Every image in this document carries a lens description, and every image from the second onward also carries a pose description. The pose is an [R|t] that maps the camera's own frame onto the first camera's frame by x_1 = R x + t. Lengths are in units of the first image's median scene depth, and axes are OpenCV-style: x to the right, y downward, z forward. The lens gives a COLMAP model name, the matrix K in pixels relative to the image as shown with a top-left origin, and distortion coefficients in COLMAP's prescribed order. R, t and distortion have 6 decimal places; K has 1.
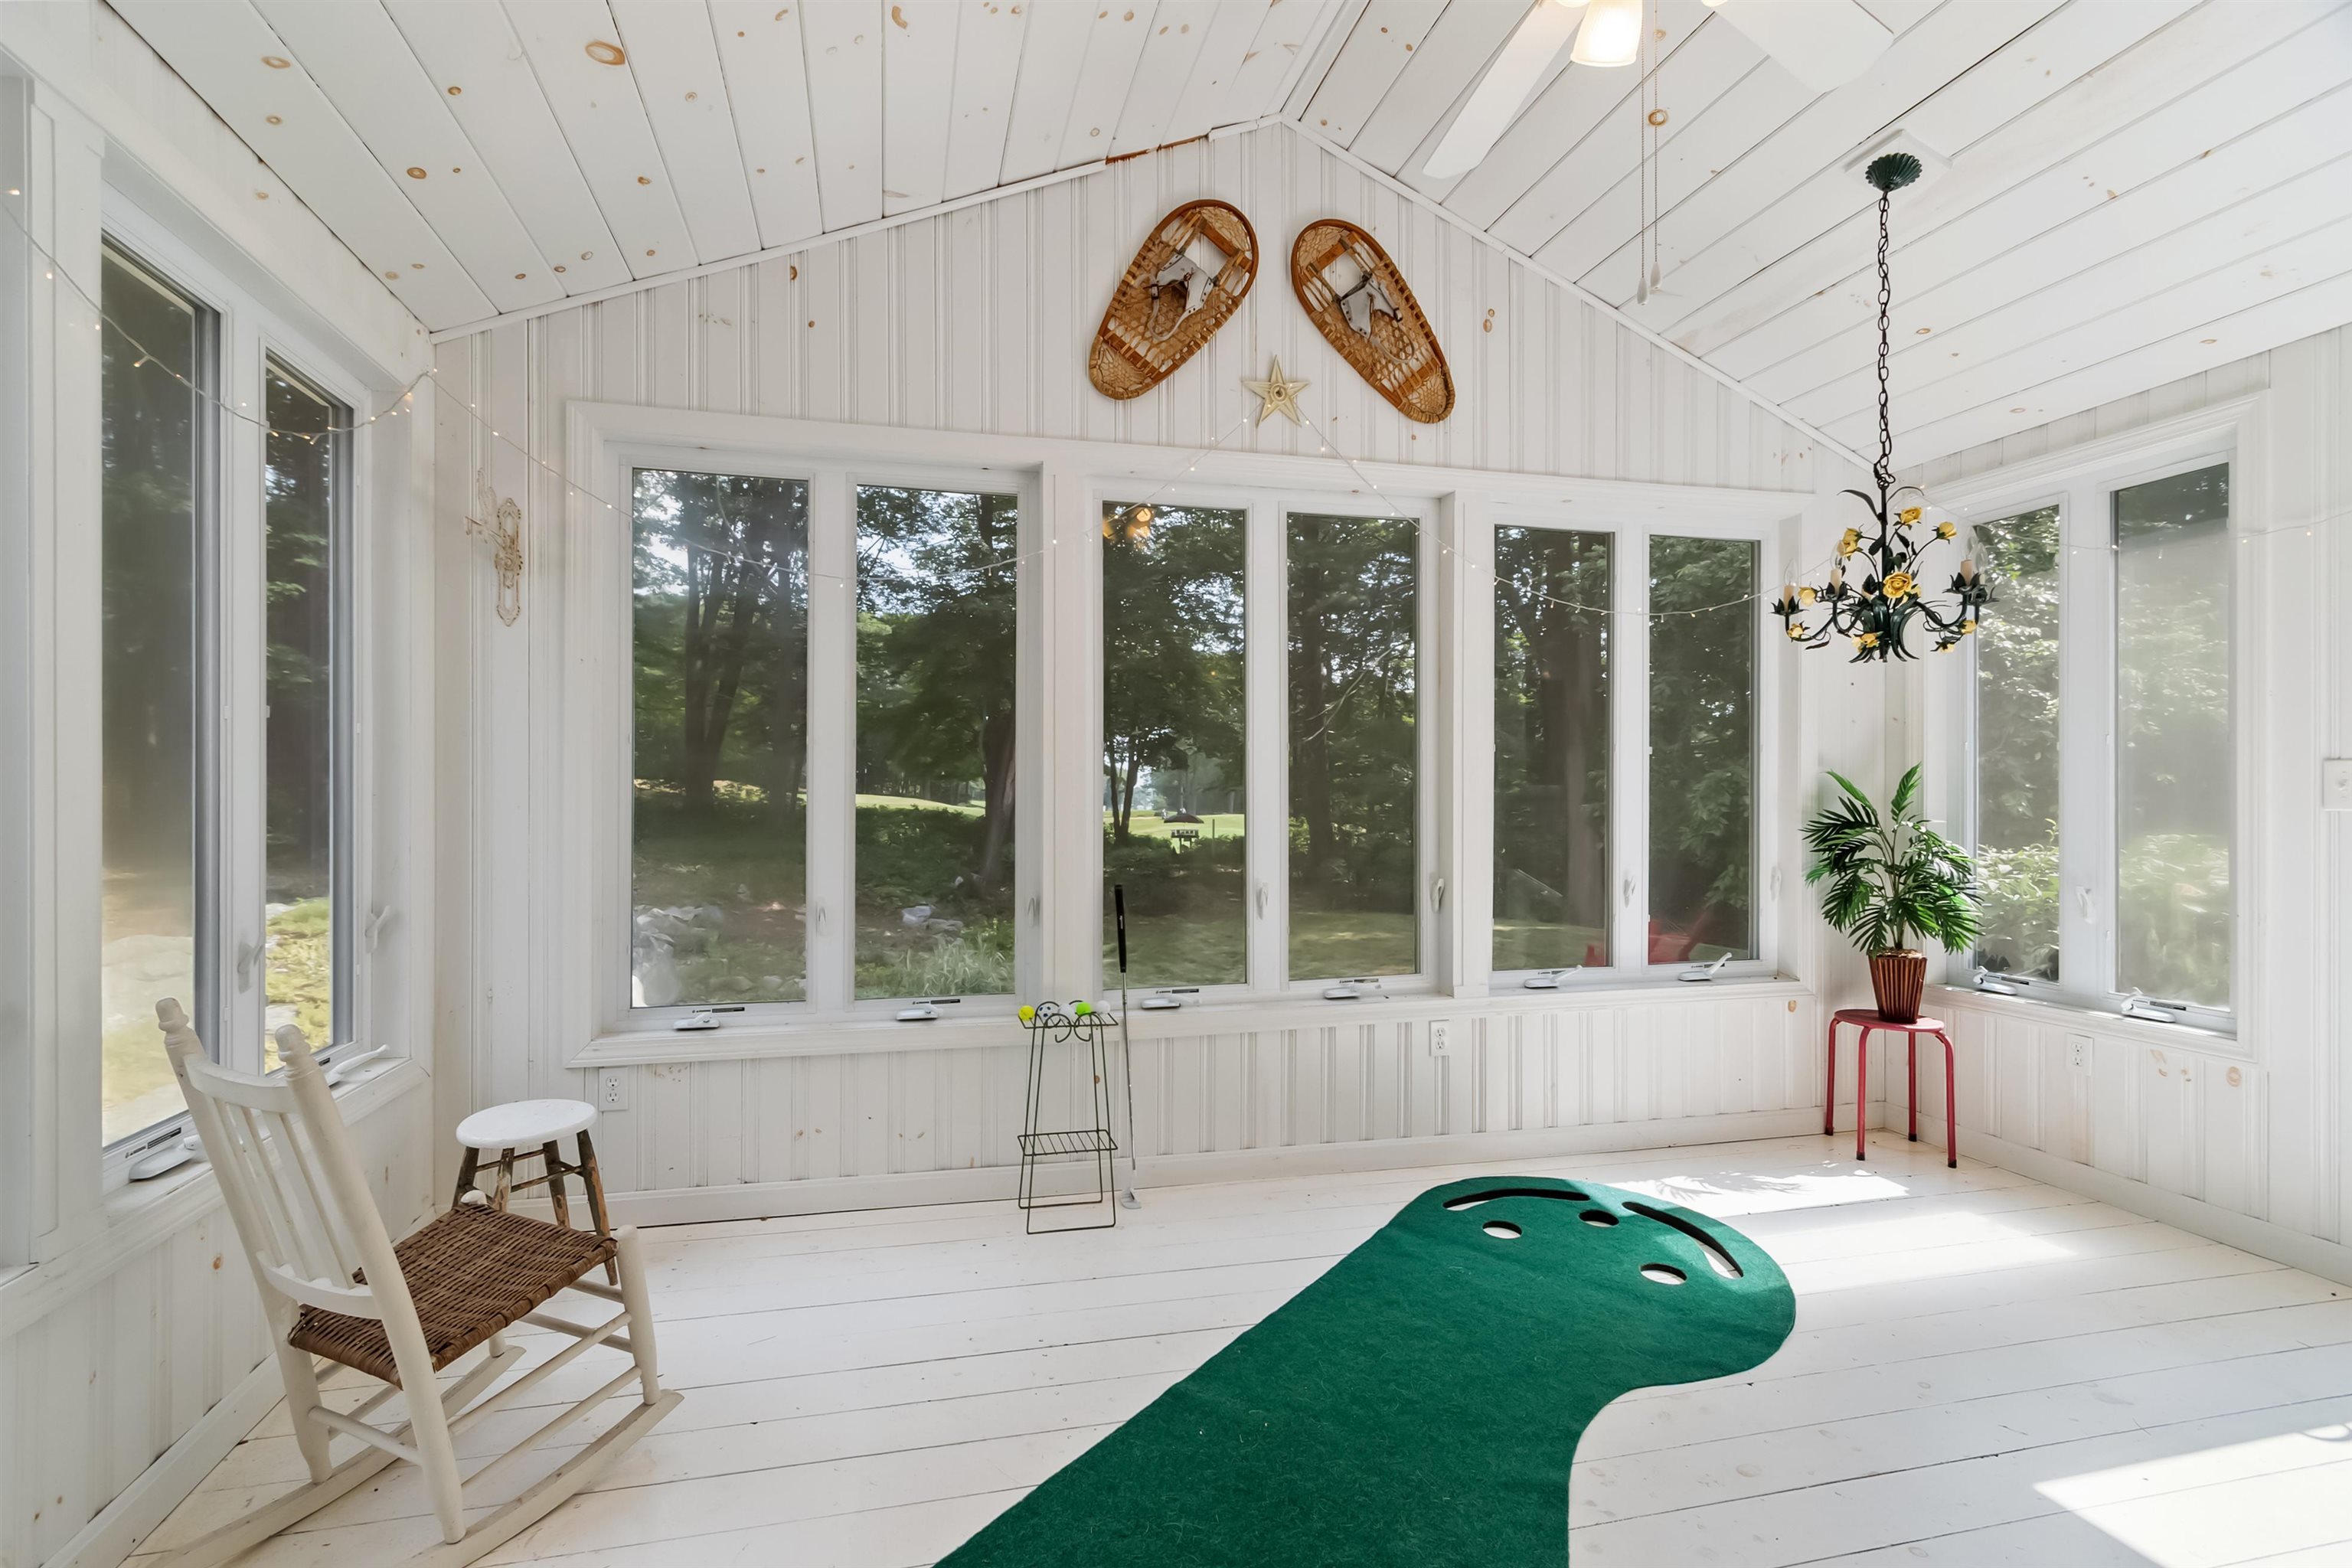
lens RADIAL K [[1069.1, 0, 1168.1], [0, 1069.1, 800.5], [0, 0, 1]] dist [0.021238, -0.000214]
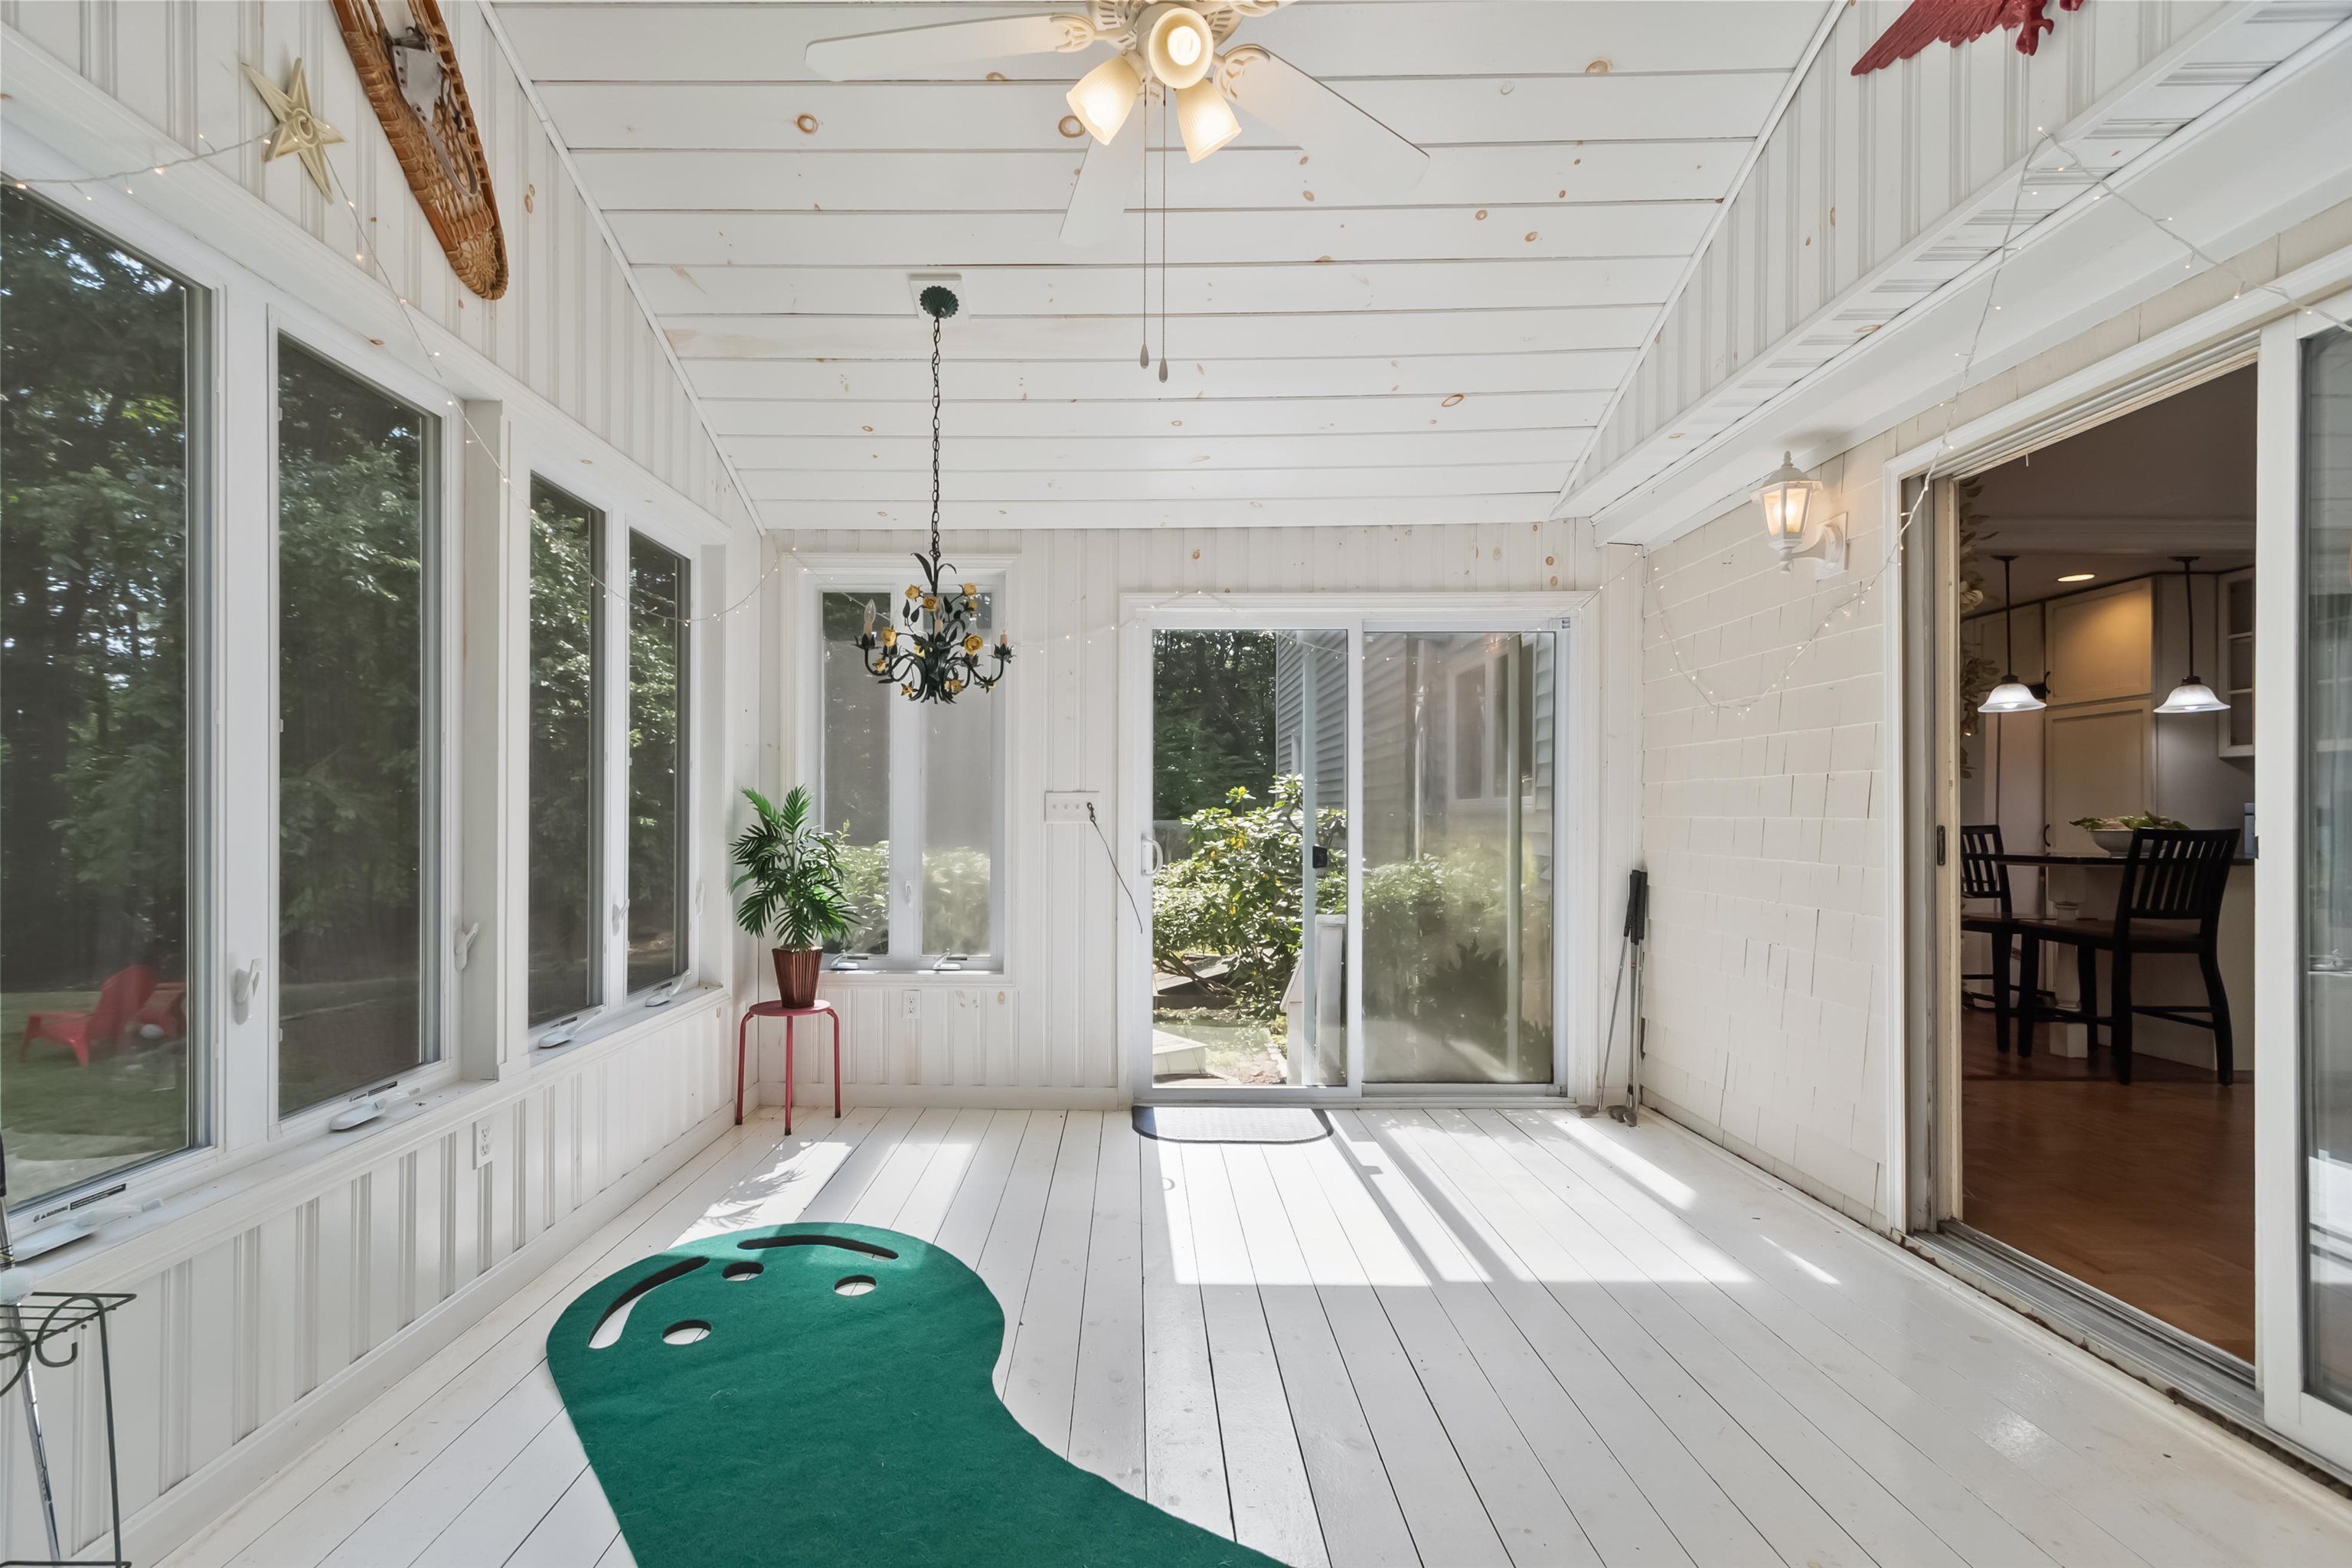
lens RADIAL K [[1033.1, 0, 1119.4], [0, 1033.1, 819.2], [0, 0, 1]] dist [-0.000662, 0.000756]
pose [[0.250813, -0.001699, 0.968034, -0.335683], [-0.003036, 0.999992, 0.002542, -0.001063], [-0.968031, -0.003576, 0.250806, 0.421286]]
